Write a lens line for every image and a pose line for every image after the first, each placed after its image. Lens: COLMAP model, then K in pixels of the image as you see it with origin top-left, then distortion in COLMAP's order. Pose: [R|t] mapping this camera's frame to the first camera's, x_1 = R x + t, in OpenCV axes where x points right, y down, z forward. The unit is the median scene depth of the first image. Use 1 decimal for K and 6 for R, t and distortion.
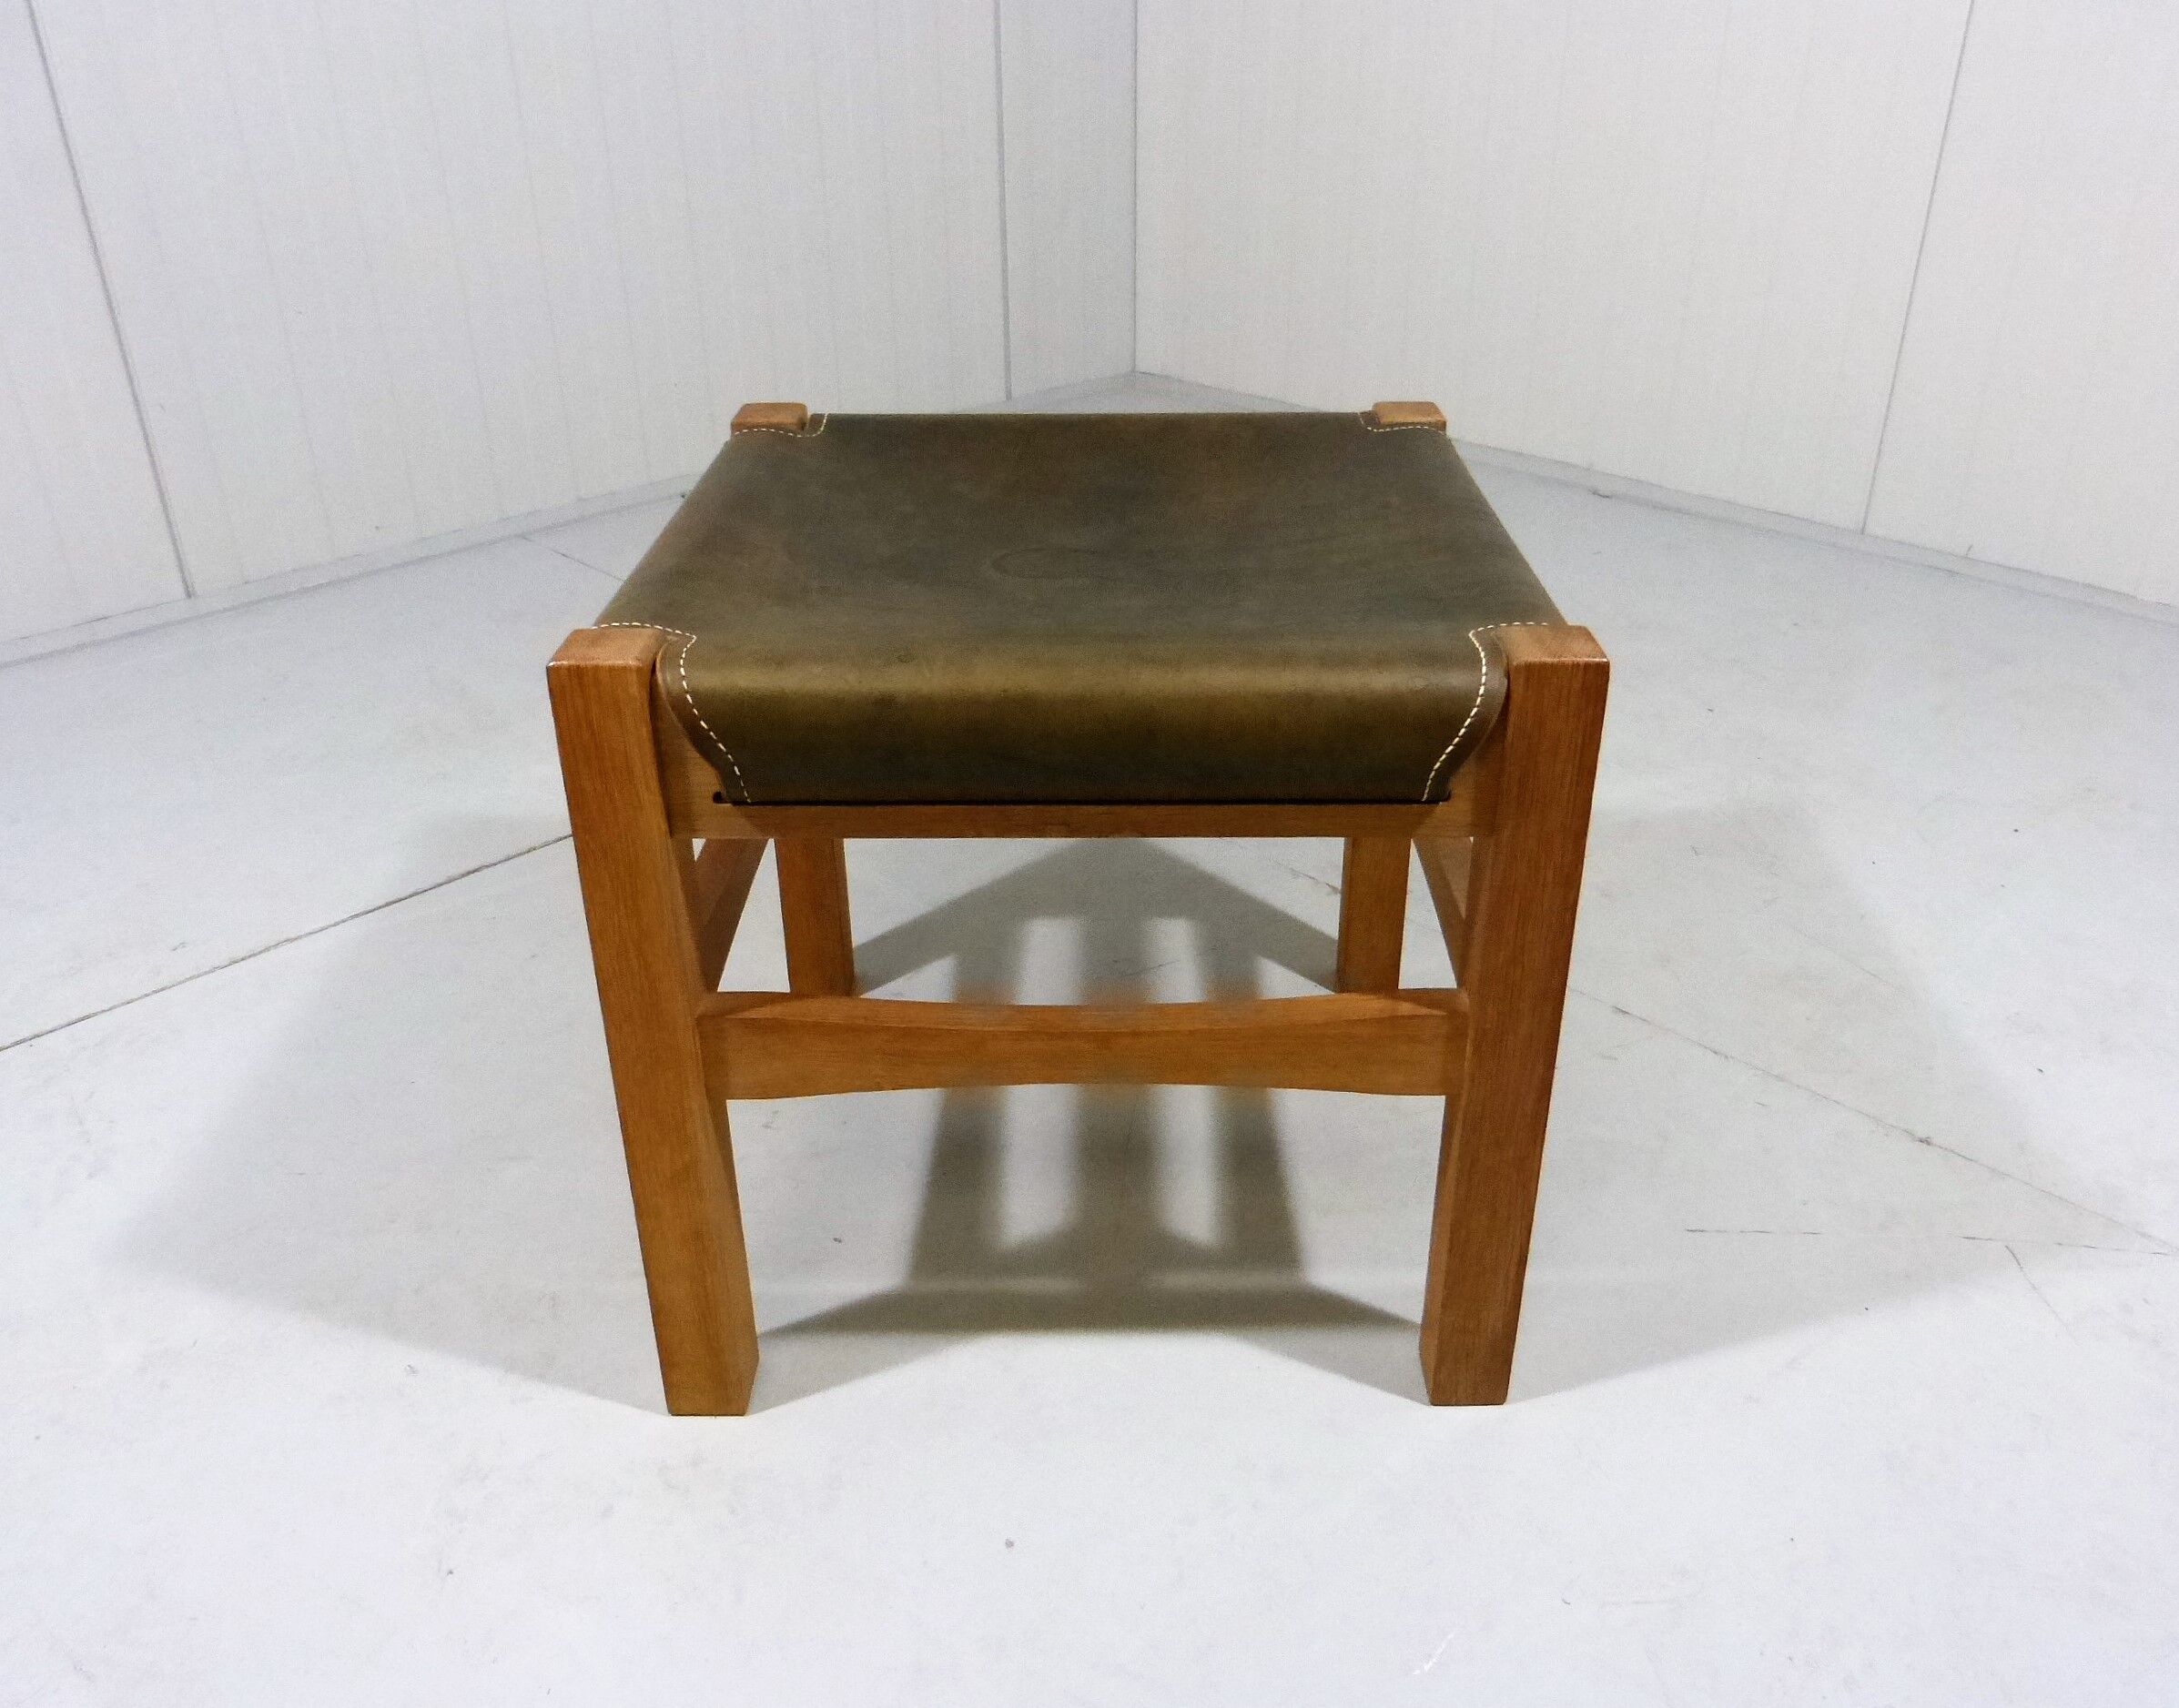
lens RADIAL K [[1718.4, 0, 1117.1], [0, 1718.4, 864.0], [0, 0, 1]] dist [-0.005334, -0.045419]
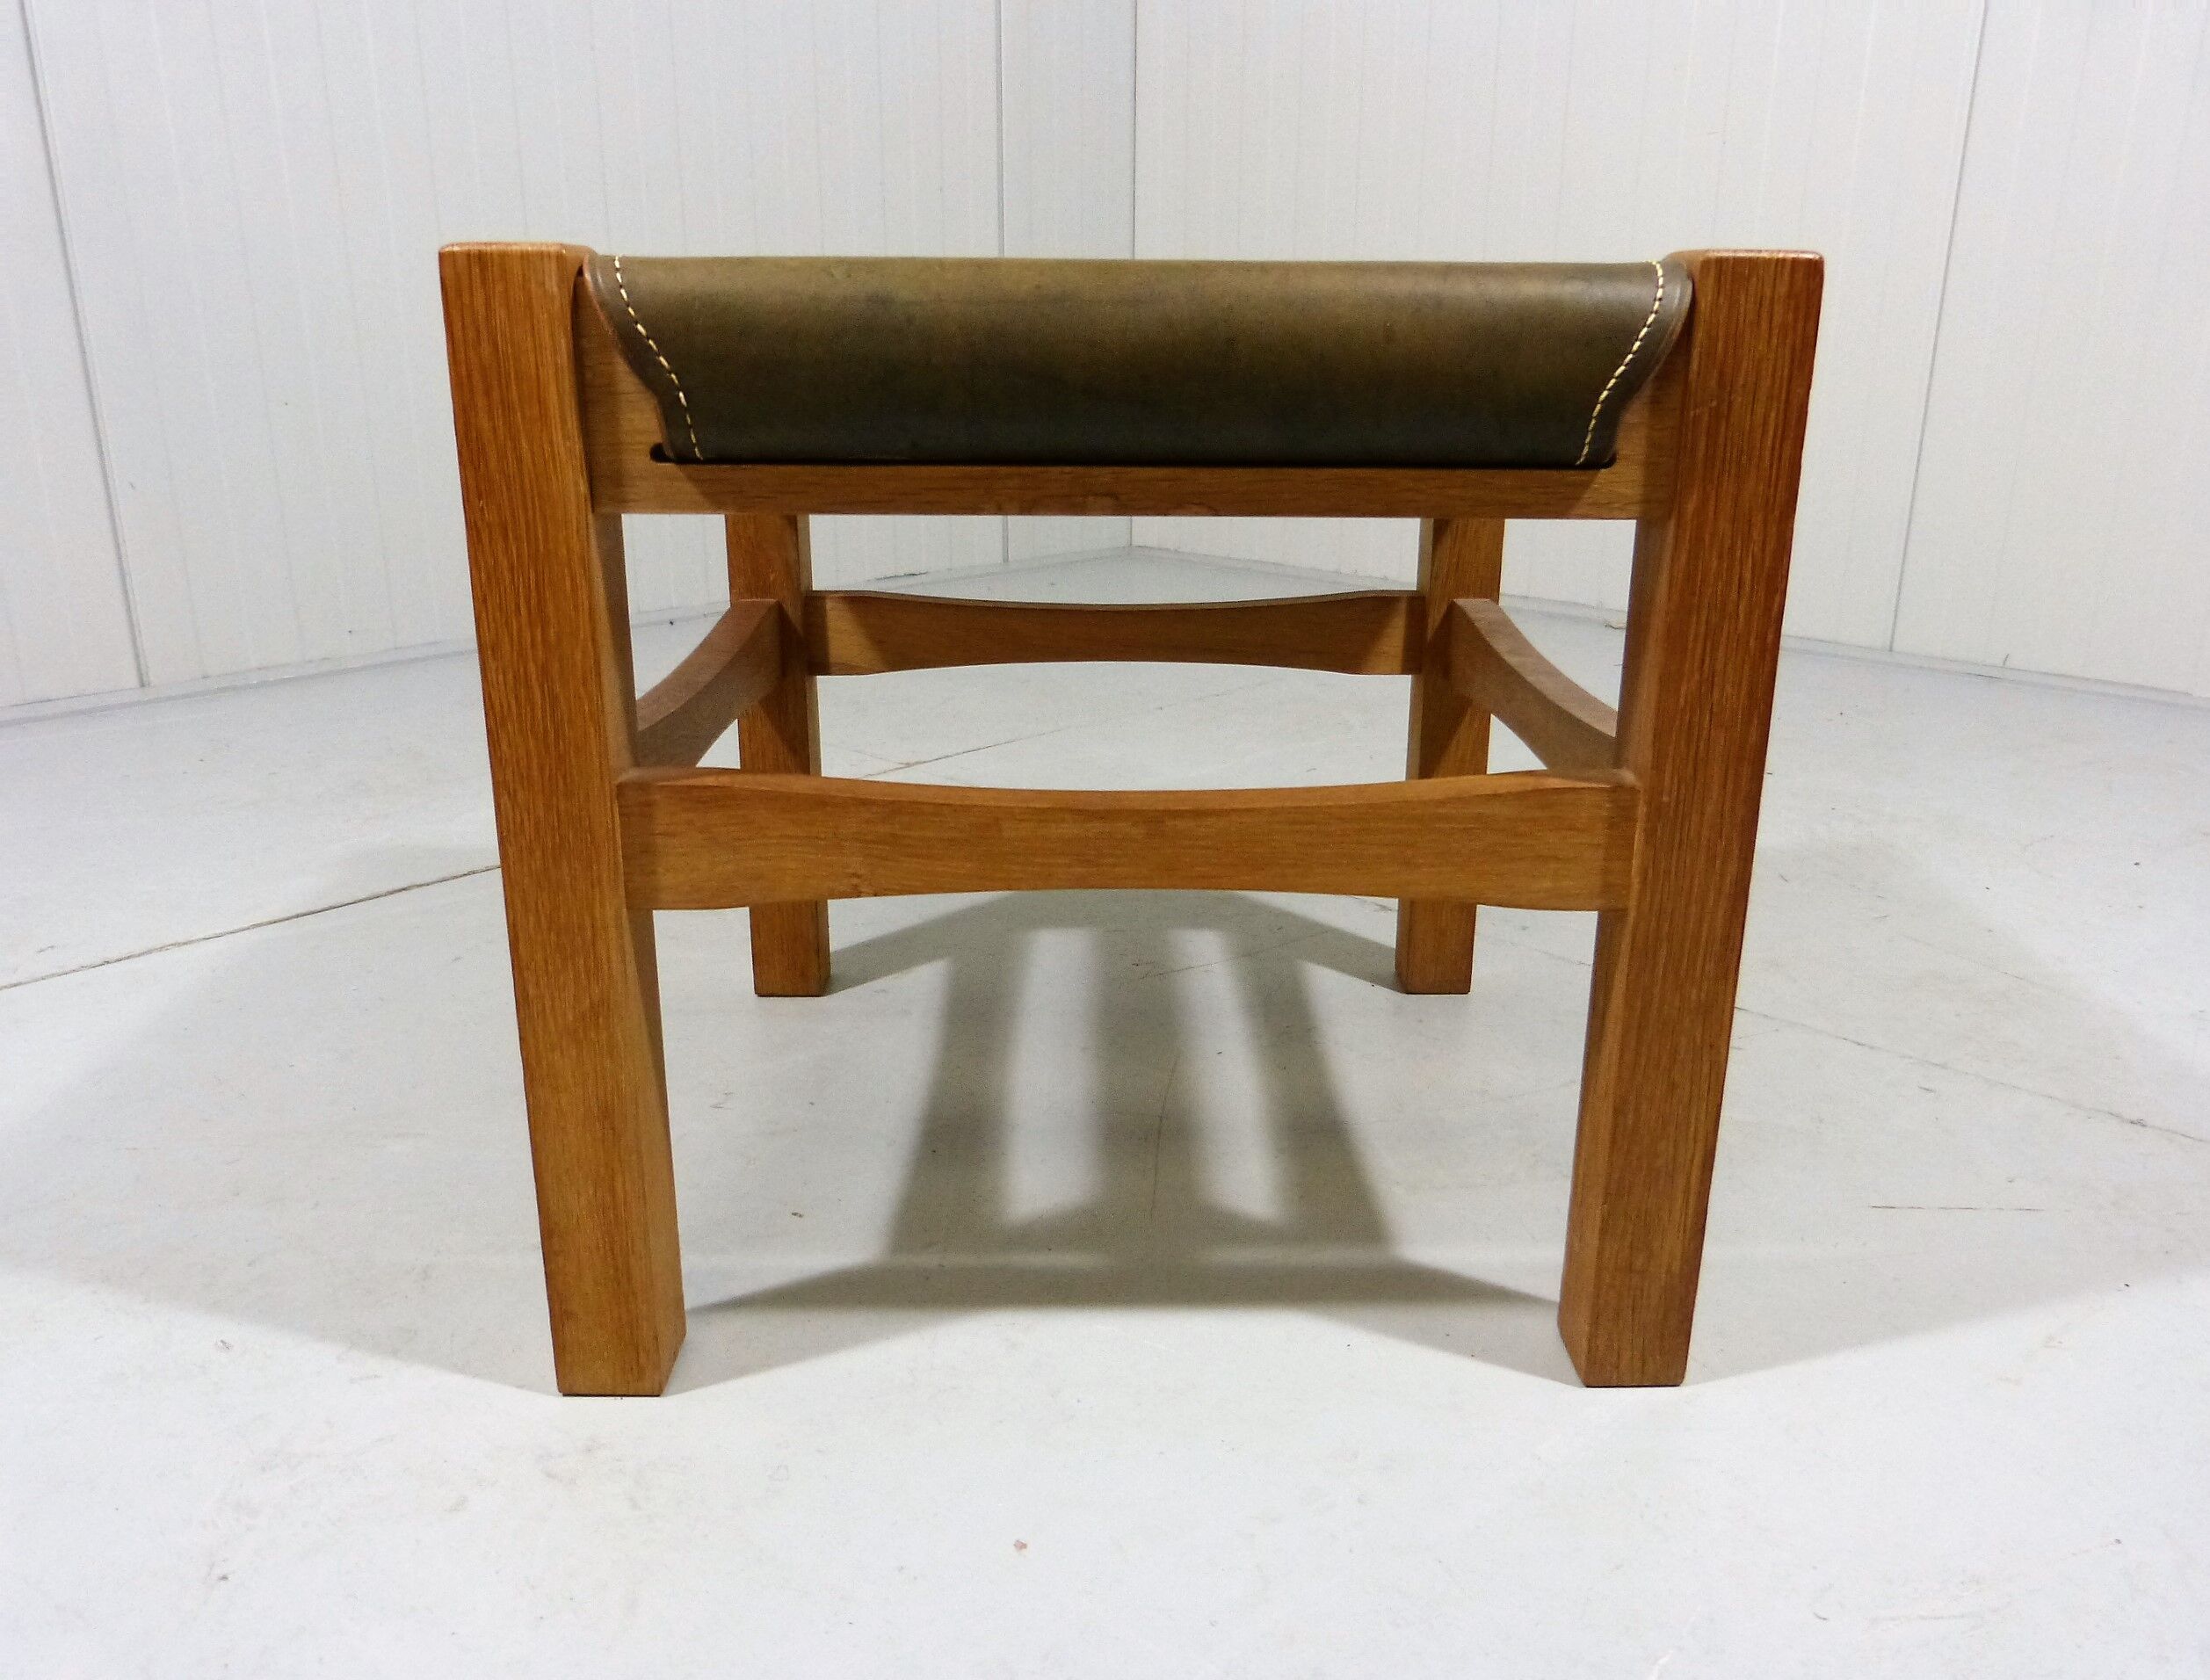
lens RADIAL K [[1672.3, 0, 1105.0], [0, 1672.3, 840.0], [0, 0, 1]] dist [-0.019105, -0.001058]
pose [[0.999984, 0.004183, 0.003830, -0.030826], [-0.003414, 0.983239, -0.182289, 0.228243], [-0.004529, 0.182273, 0.983238, 0.261241]]
